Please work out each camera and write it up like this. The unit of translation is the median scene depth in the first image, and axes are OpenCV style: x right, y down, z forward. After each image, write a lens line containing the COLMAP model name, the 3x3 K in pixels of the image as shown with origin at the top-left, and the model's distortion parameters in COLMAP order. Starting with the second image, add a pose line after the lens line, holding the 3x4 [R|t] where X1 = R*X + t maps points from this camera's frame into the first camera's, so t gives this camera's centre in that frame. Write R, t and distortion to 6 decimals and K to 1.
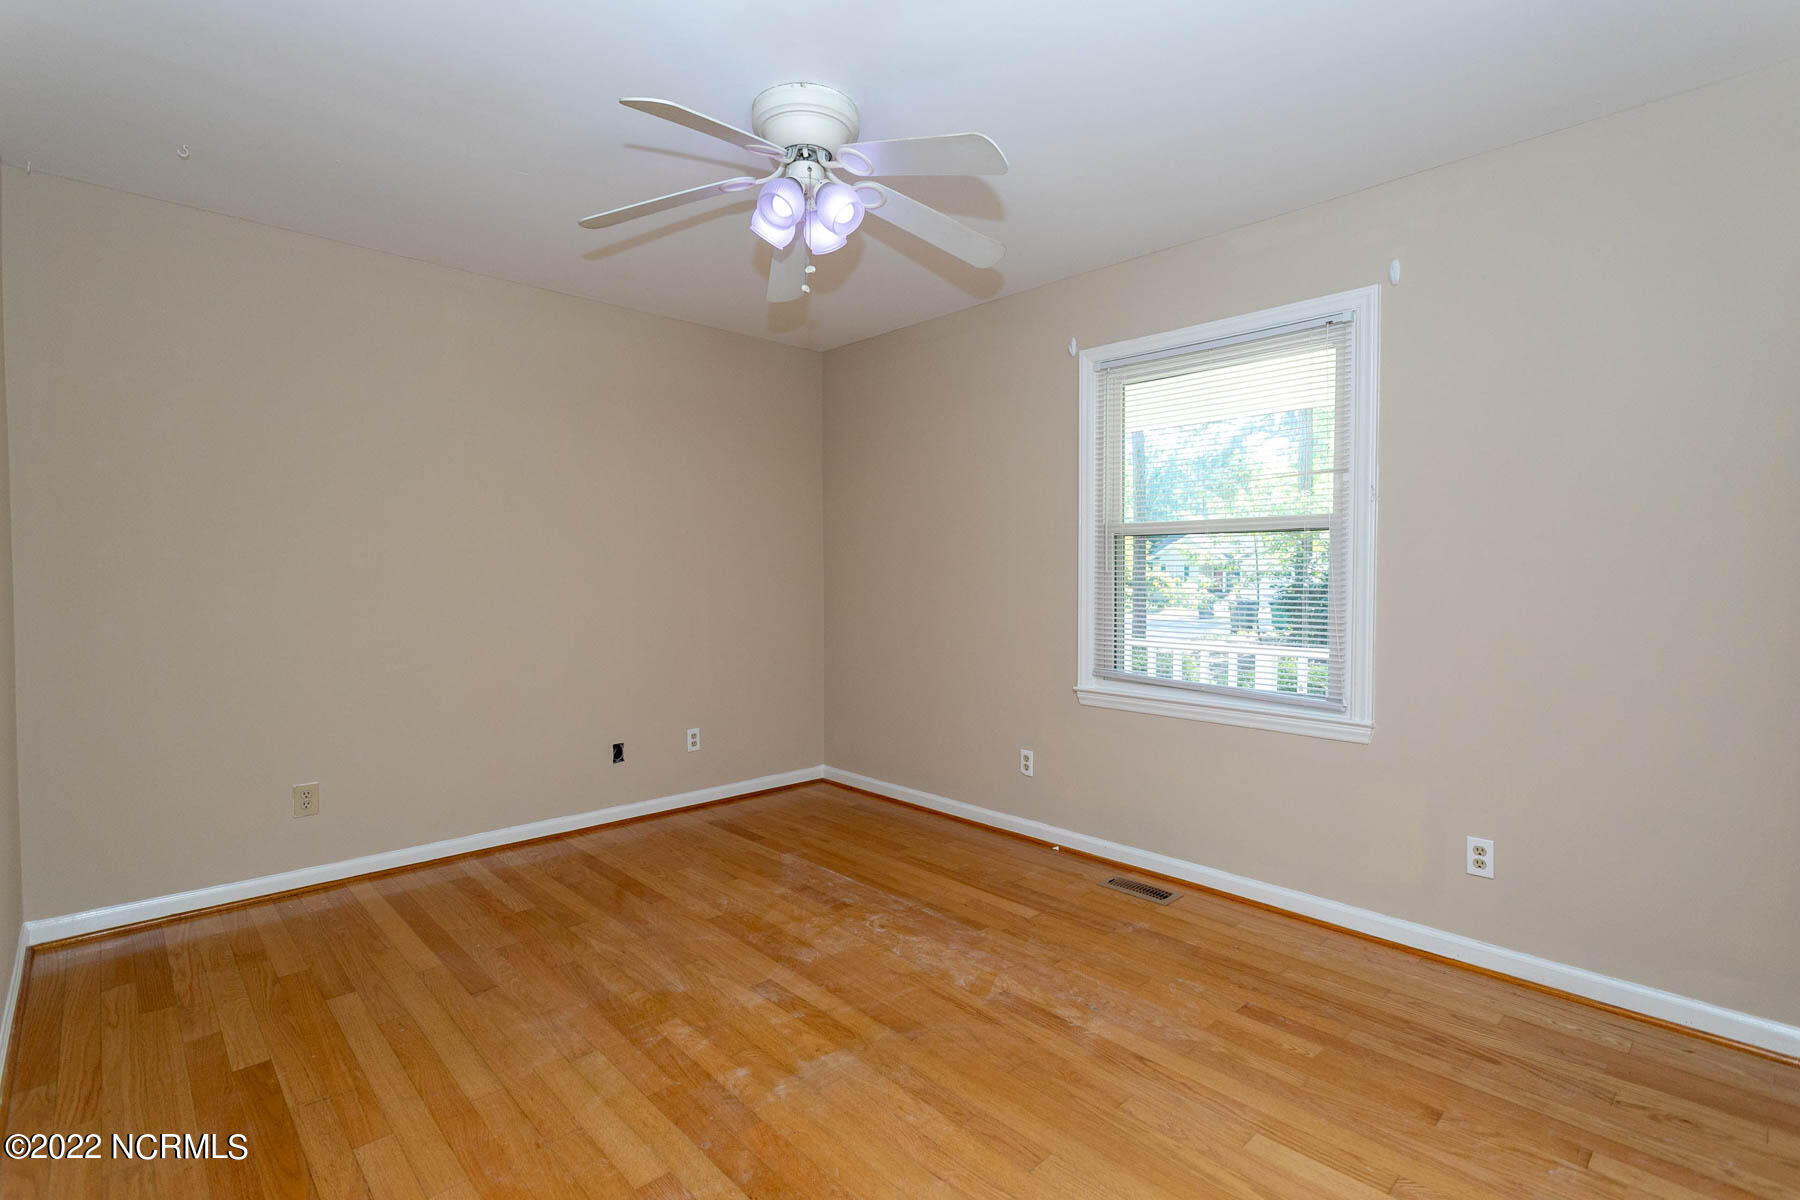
lens RADIAL K [[844.8, 0, 901.6], [0, 844.8, 591.6], [0, 0, 1]] dist [-0.002630, -0.000485]
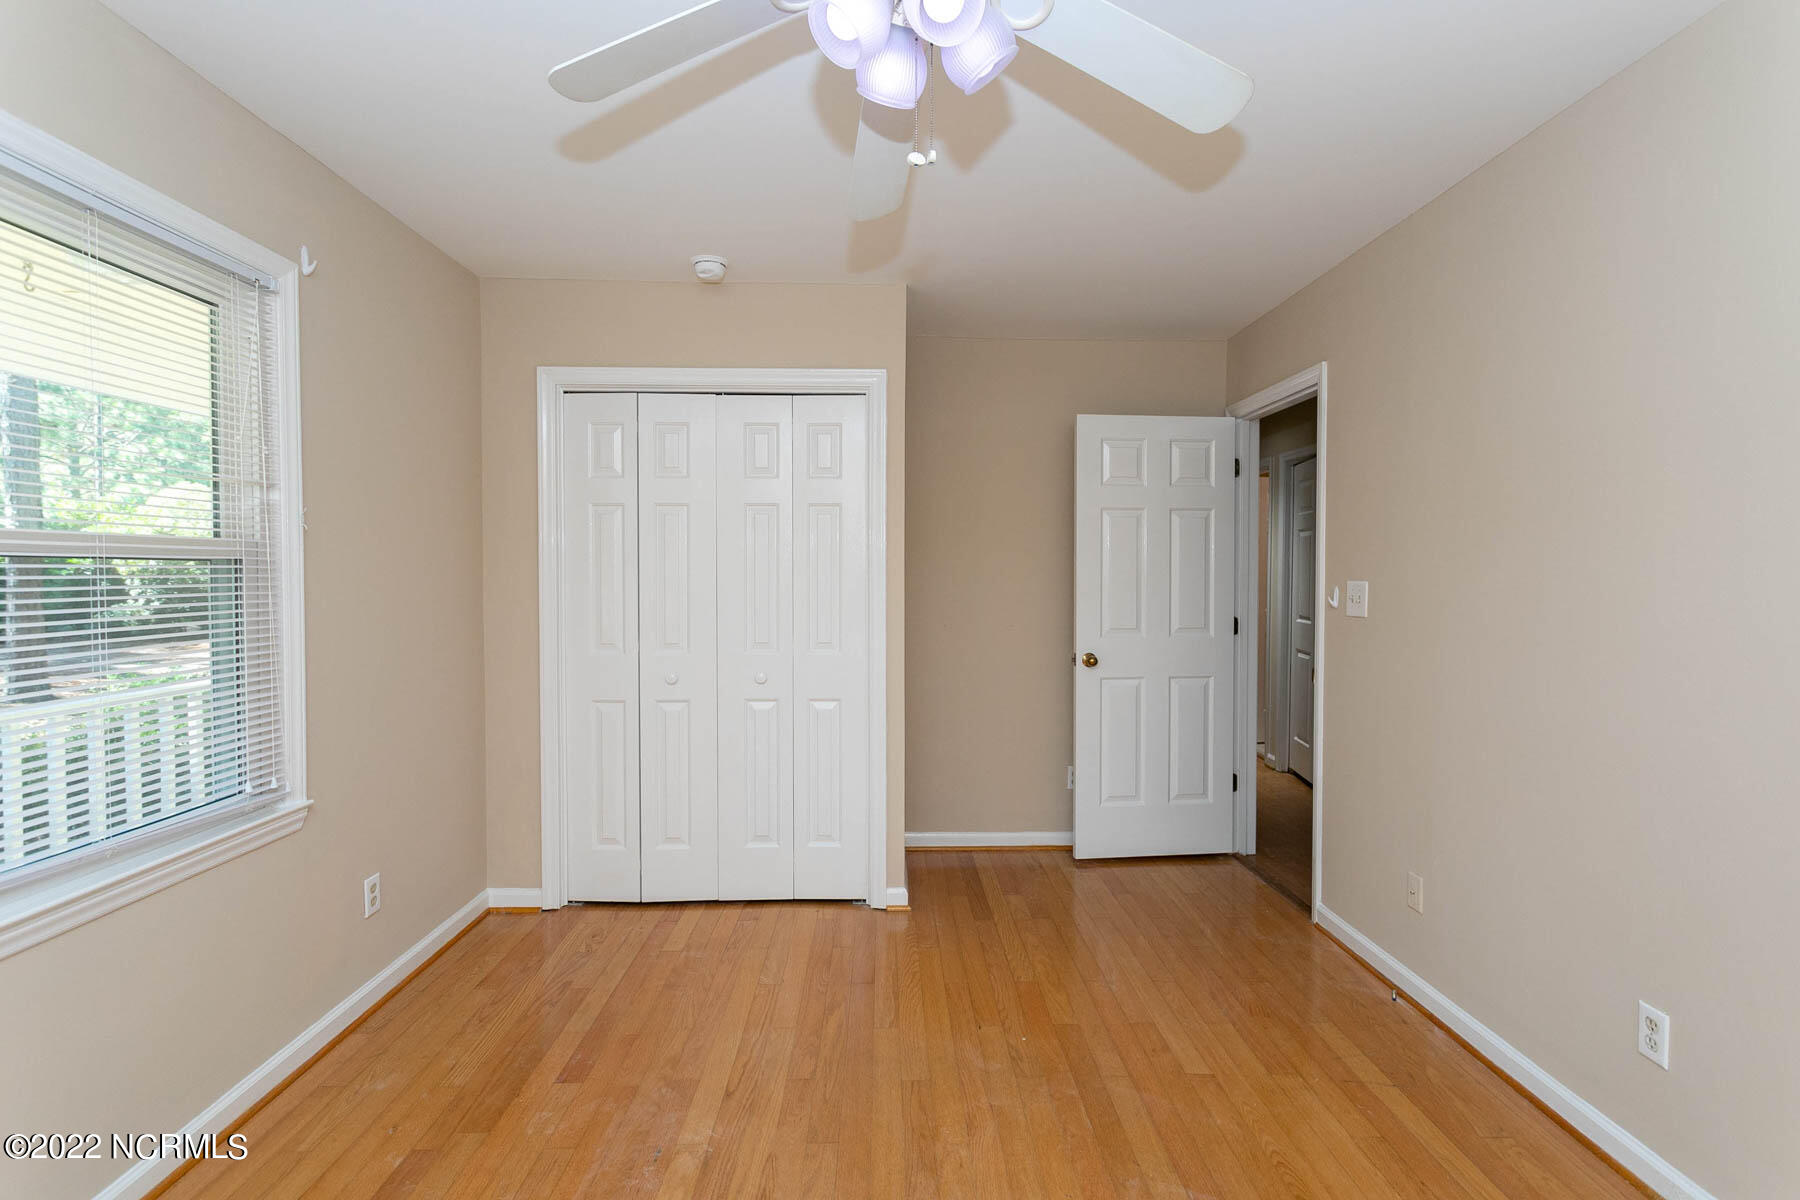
lens RADIAL K [[844.8, 0, 901.6], [0, 844.8, 591.6], [0, 0, 1]] dist [-0.002630, -0.000485]
pose [[-0.737645, -0.014725, 0.675029, -0.412128], [0.019227, 0.998899, 0.042800, -0.070353], [-0.674915, 0.044550, -0.736549, 1.184048]]
